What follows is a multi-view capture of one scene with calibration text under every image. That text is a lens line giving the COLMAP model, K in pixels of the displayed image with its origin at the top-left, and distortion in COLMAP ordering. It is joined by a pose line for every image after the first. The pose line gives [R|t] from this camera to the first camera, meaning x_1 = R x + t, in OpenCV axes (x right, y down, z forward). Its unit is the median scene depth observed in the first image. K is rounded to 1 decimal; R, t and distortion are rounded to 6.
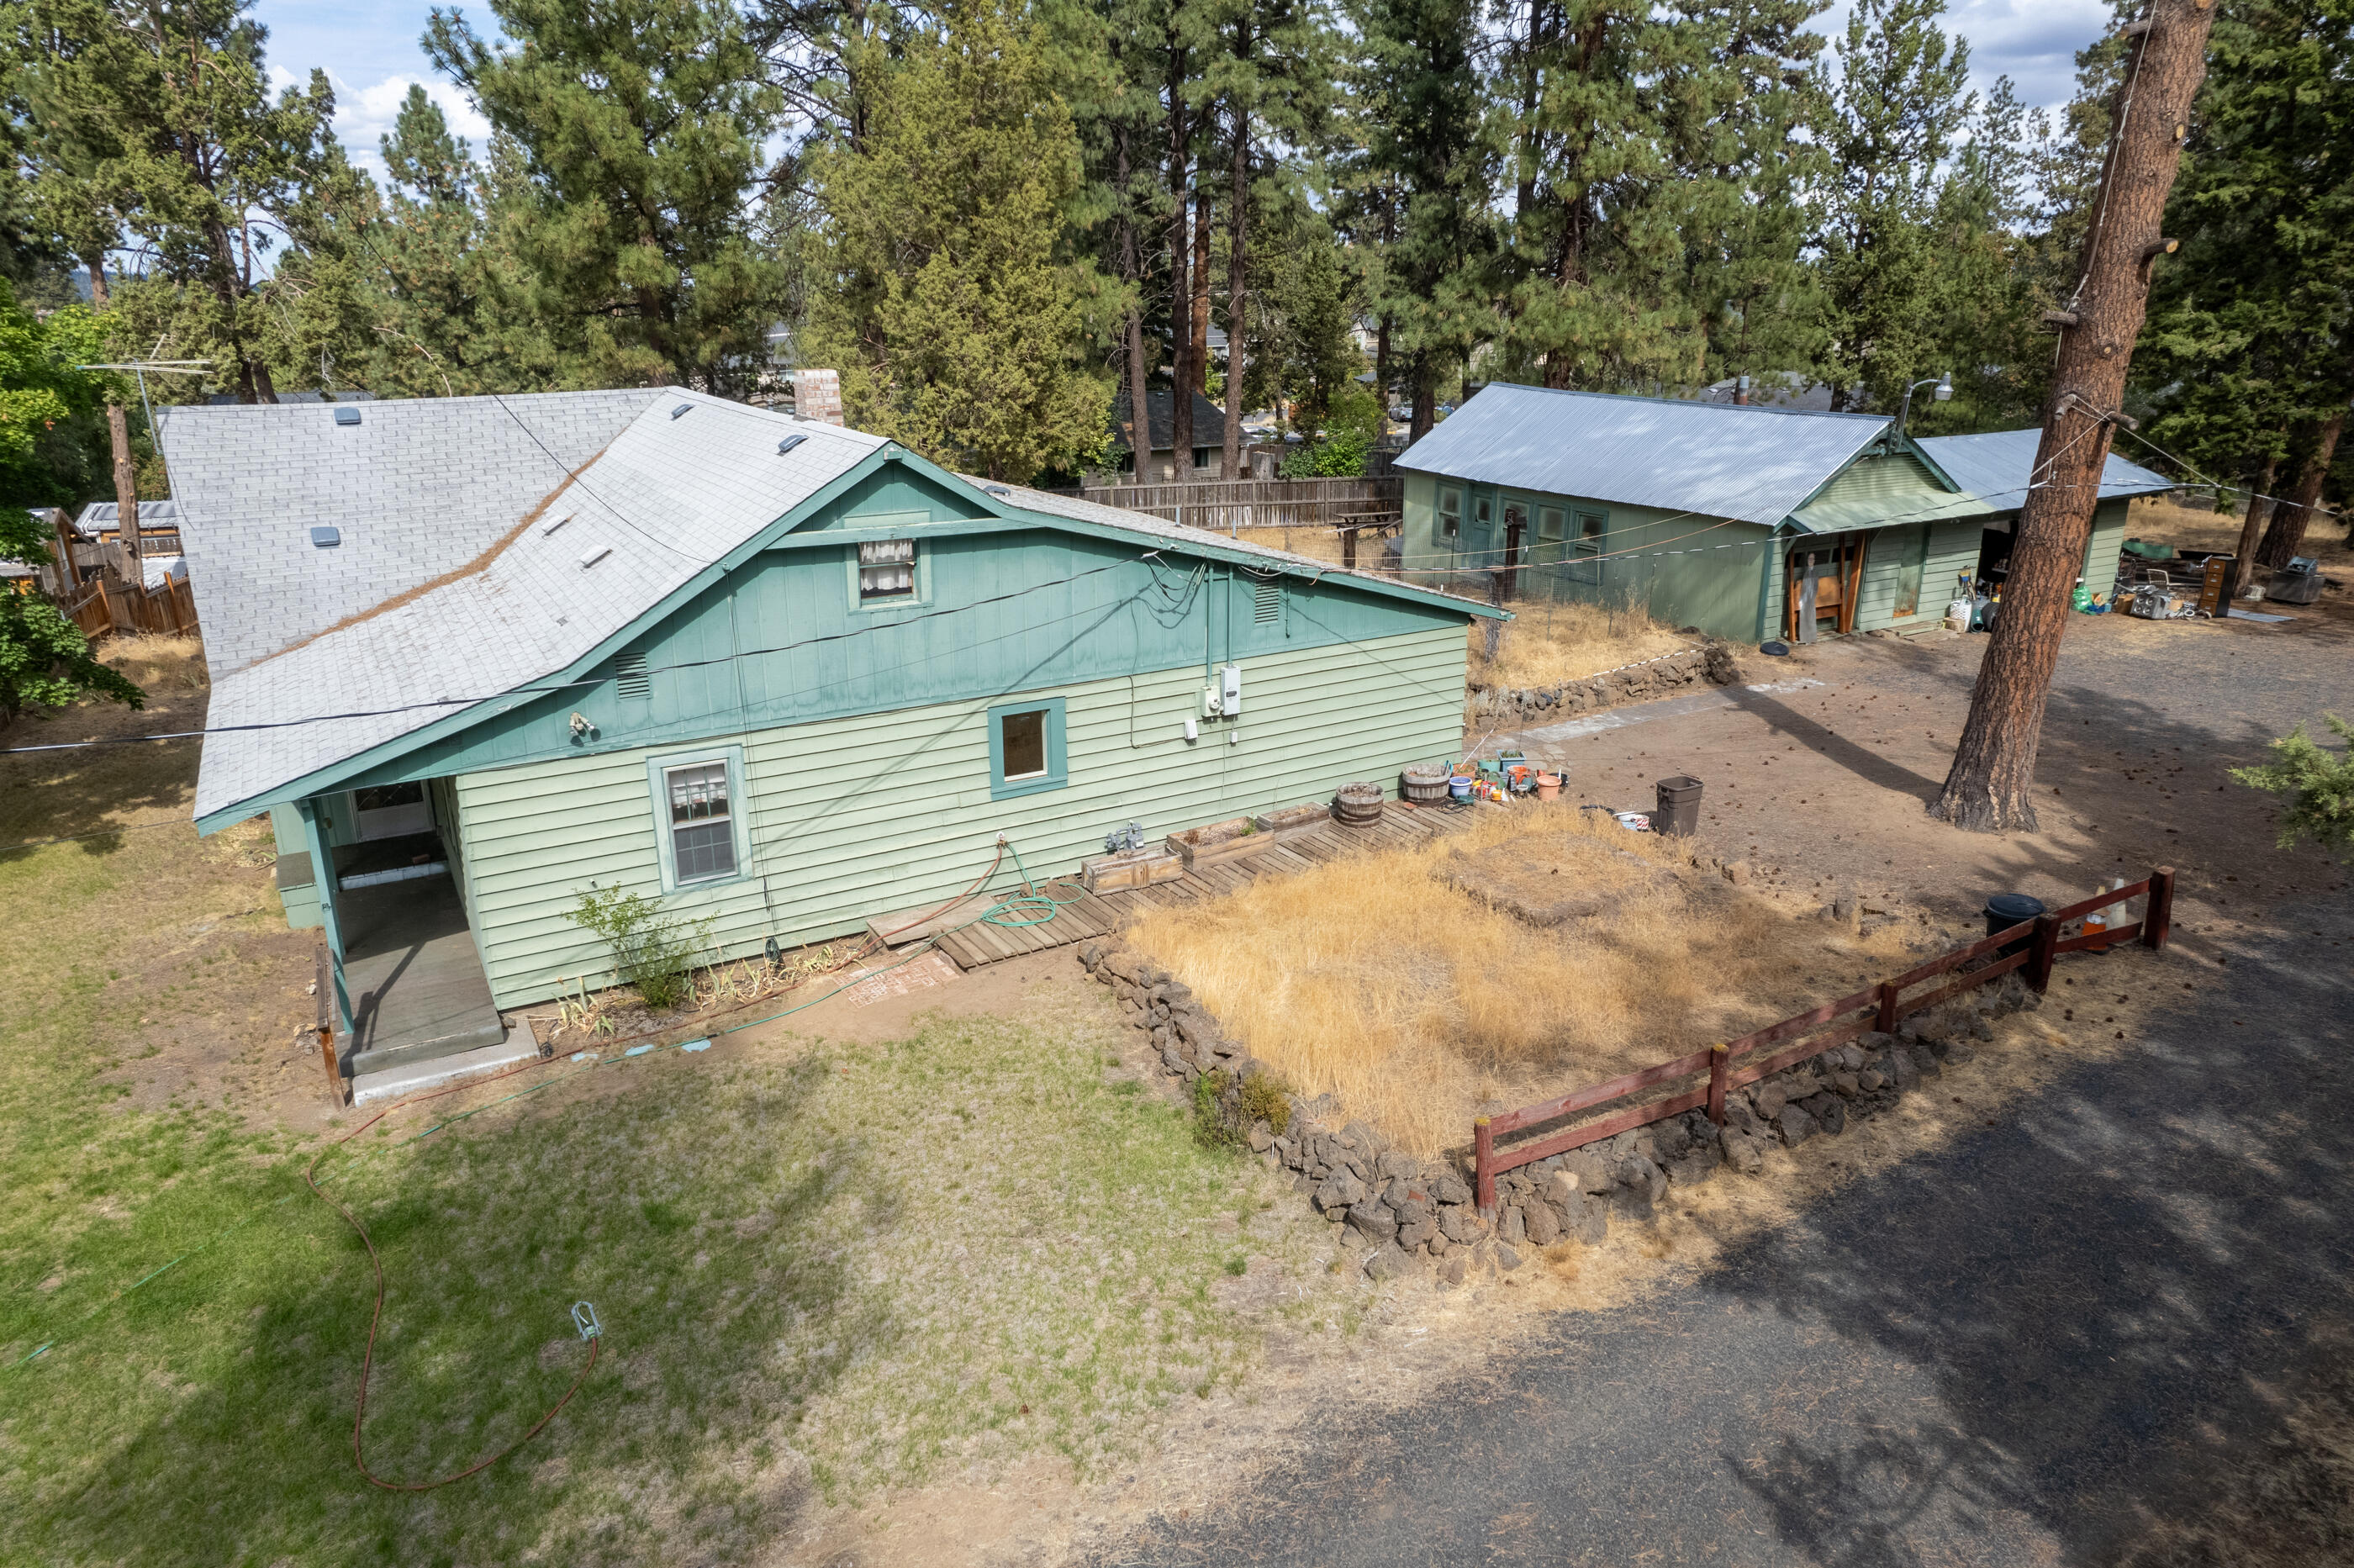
lens RADIAL K [[1511.8, 0, 1177.0], [0, 1511.8, 784.0], [0, 0, 1]] dist [-0.078771, 0.078175]
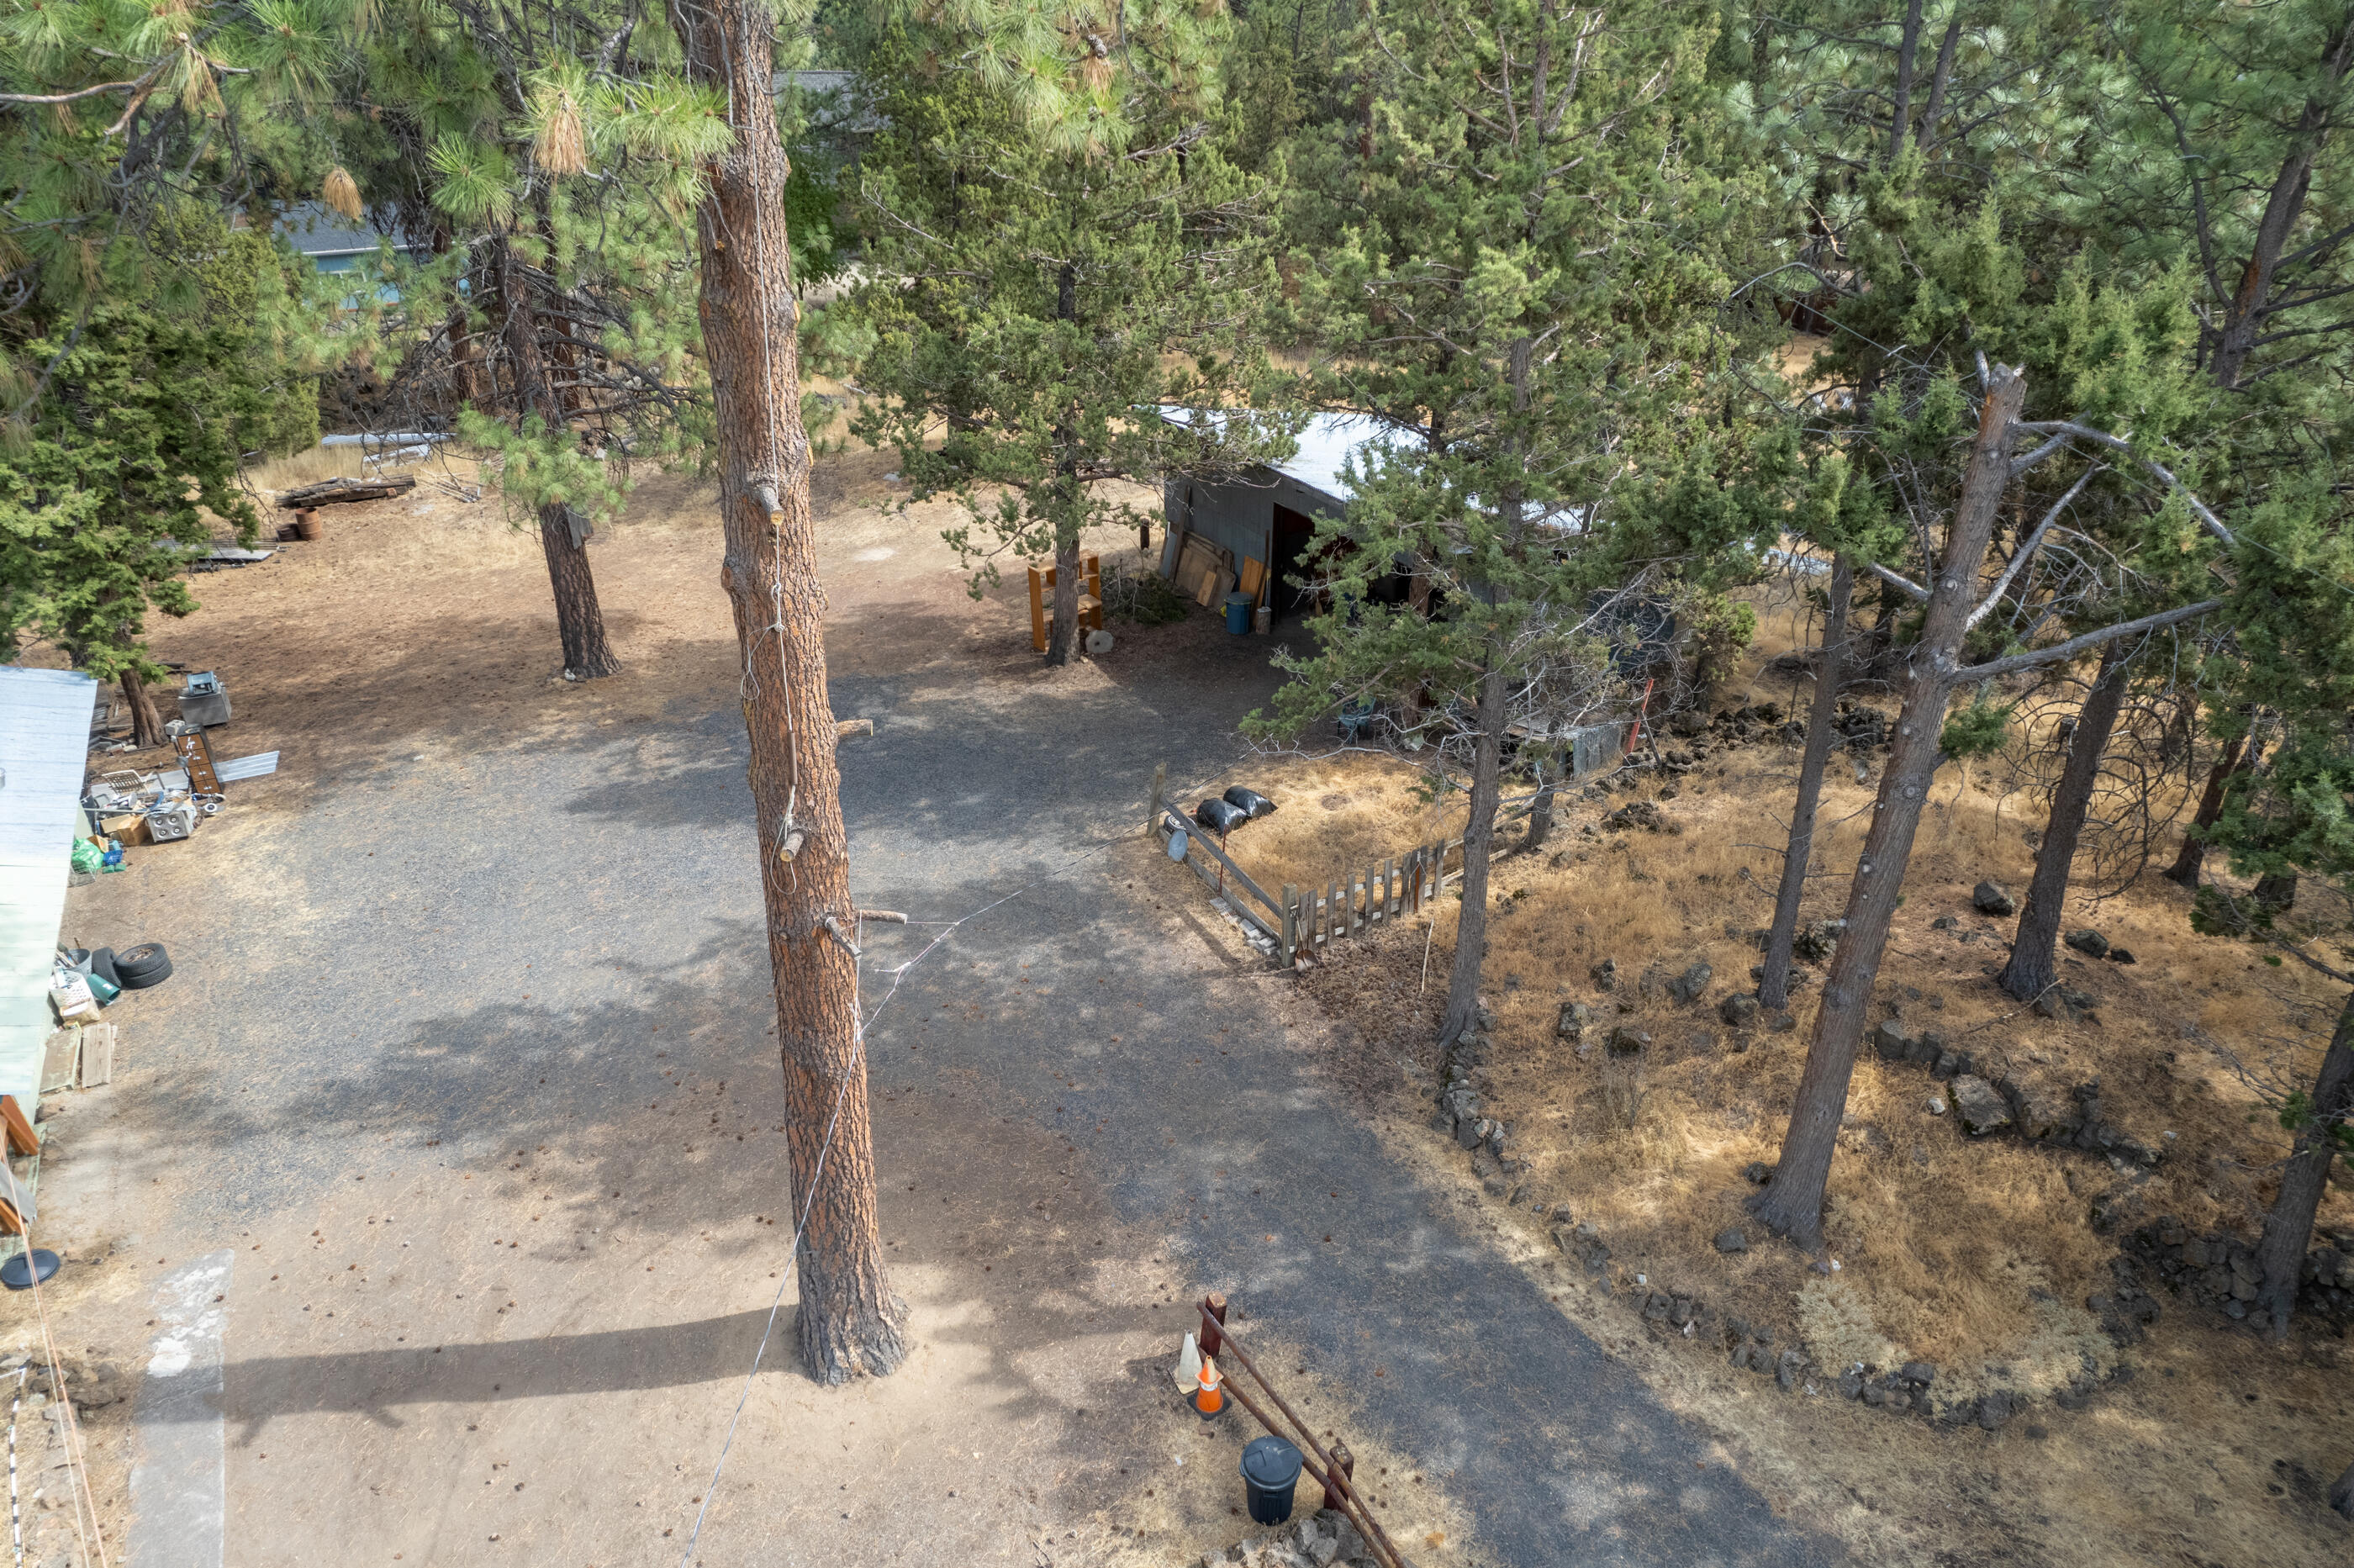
lens RADIAL K [[1511.8, 0, 1177.0], [0, 1511.8, 784.0], [0, 0, 1]] dist [-0.078771, 0.078175]
pose [[0.006963, -0.478798, 0.877897, -0.041715], [0.319194, 0.833056, 0.451810, -0.631912], [-0.947664, 0.277074, 0.158630, 0.709916]]
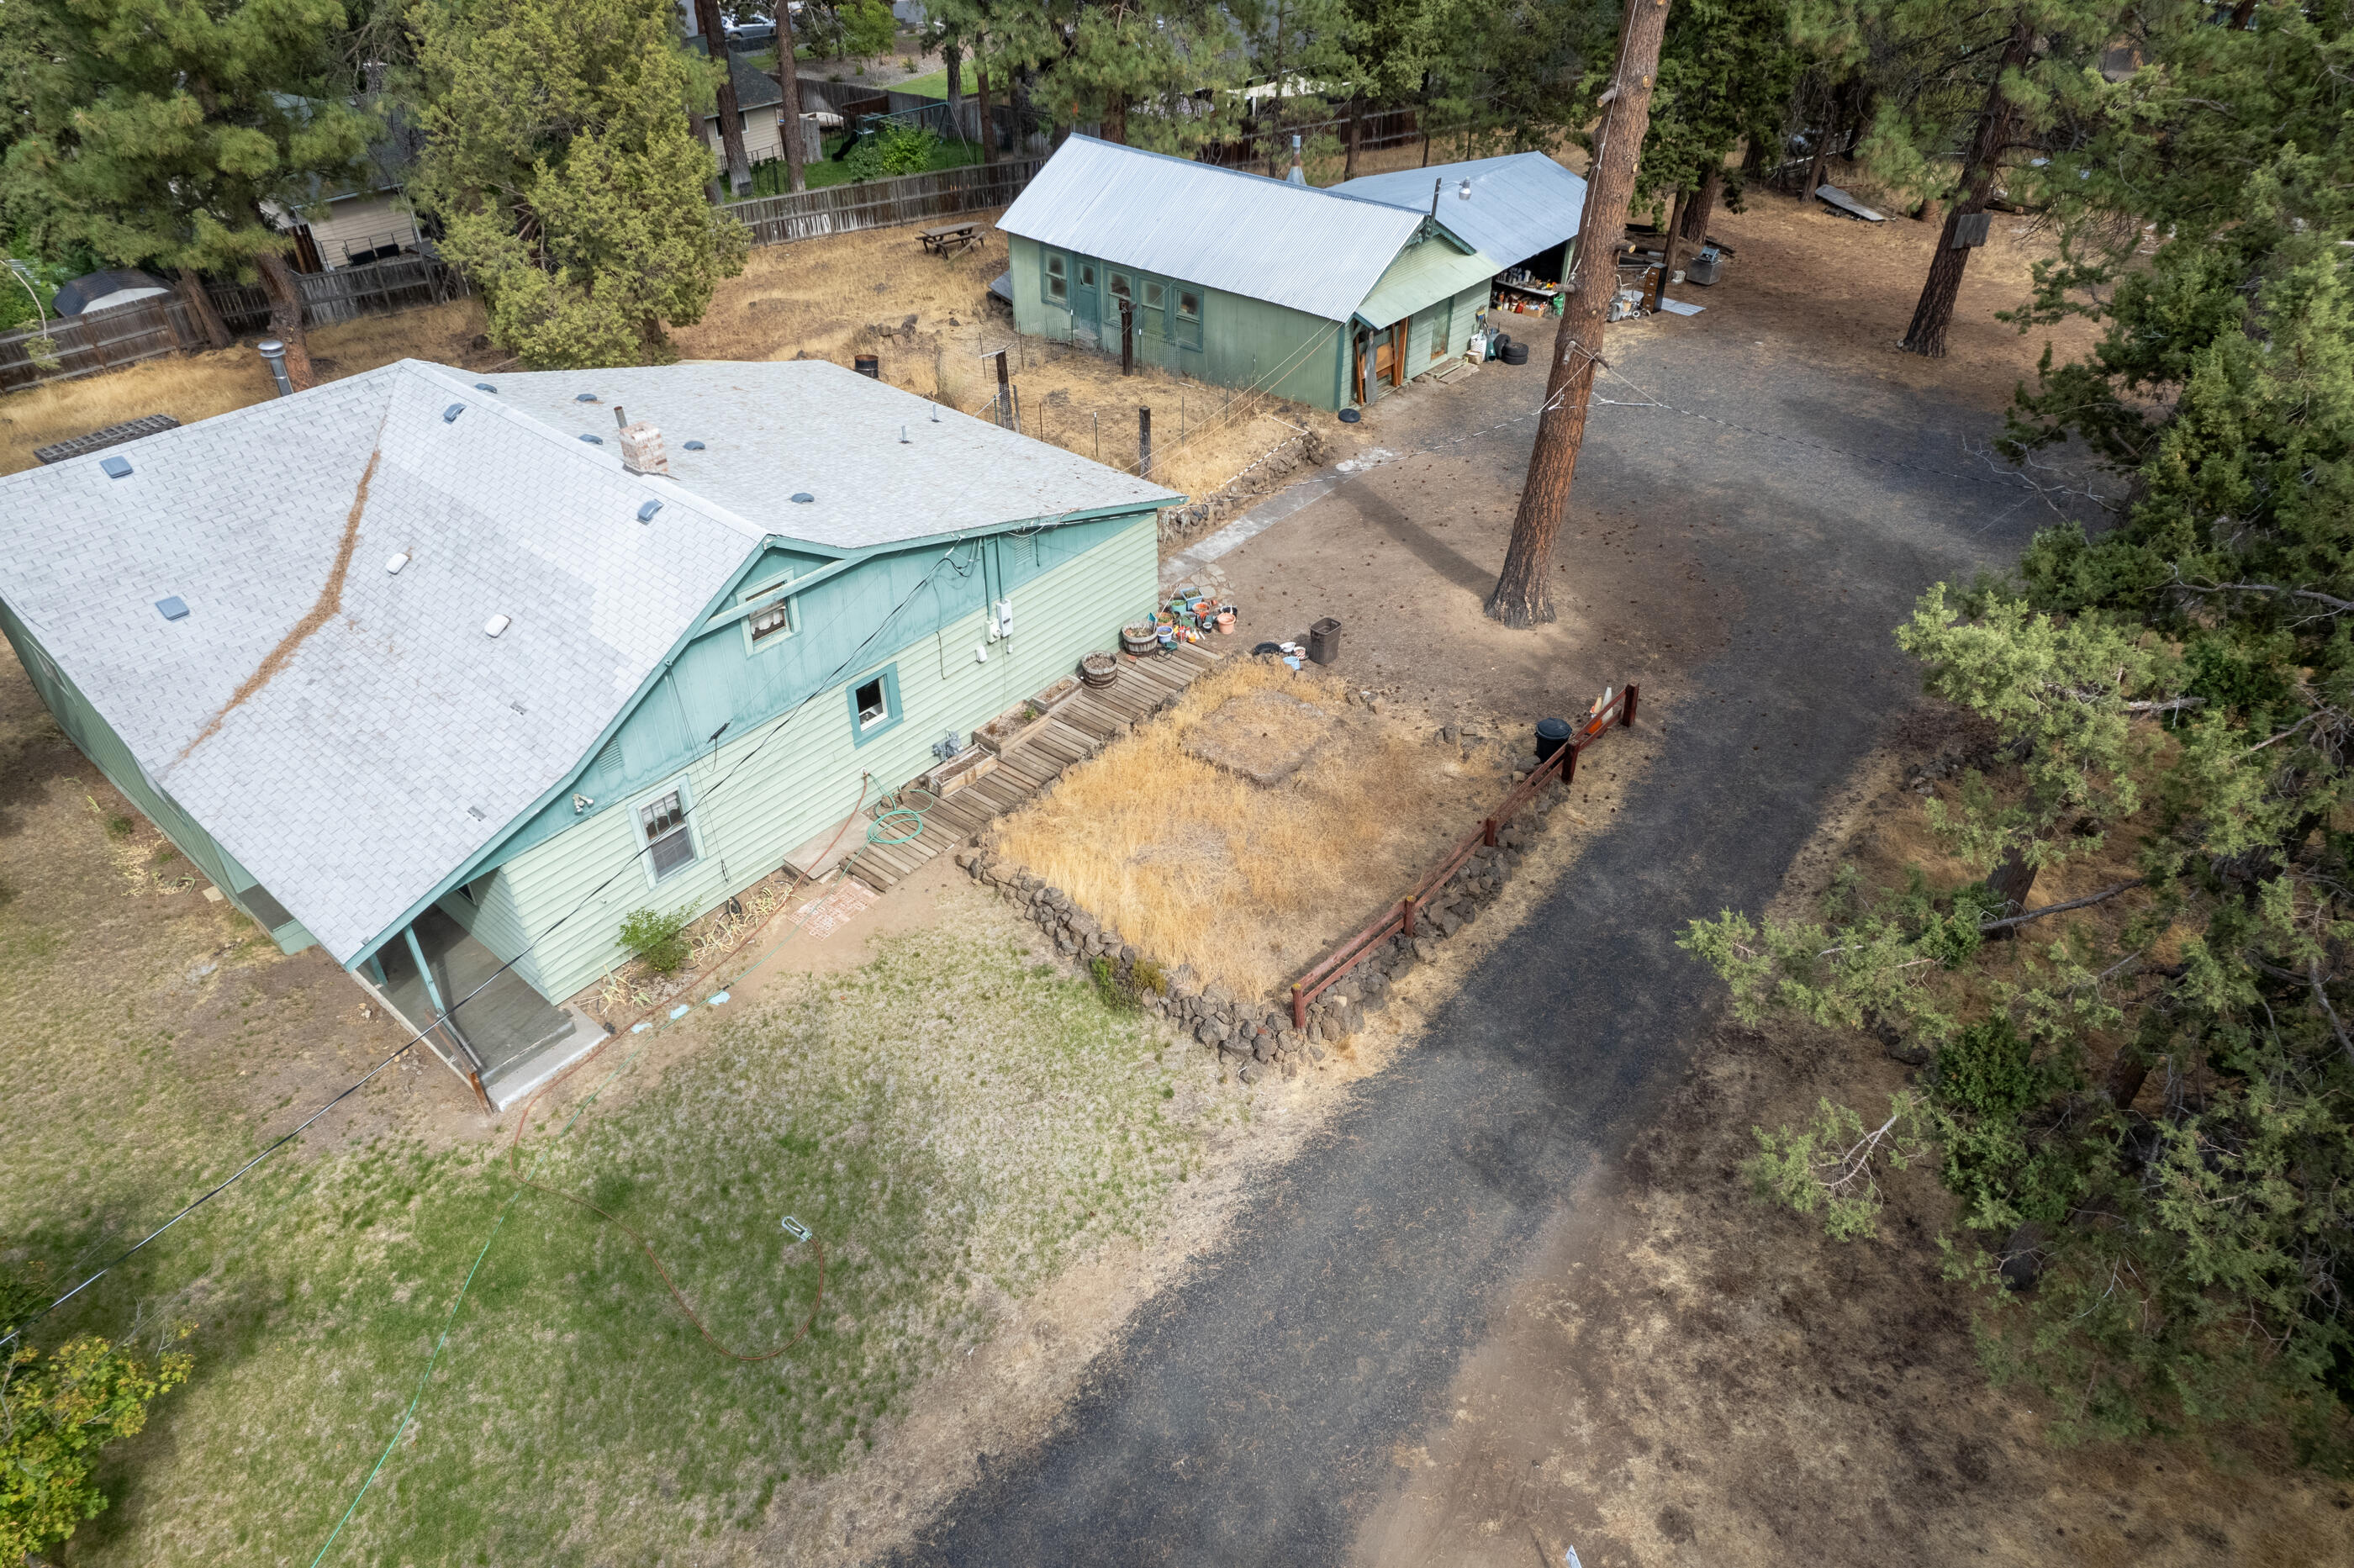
lens RADIAL K [[1508.8, 0, 1177.0], [0, 1508.8, 784.0], [0, 0, 1]] dist [-0.057931, 0.050173]
pose [[0.942837, -0.198899, 0.267389, -0.229879], [0.105791, 0.939494, 0.325821, -0.383661], [-0.316016, -0.278909, 0.906832, -0.311999]]
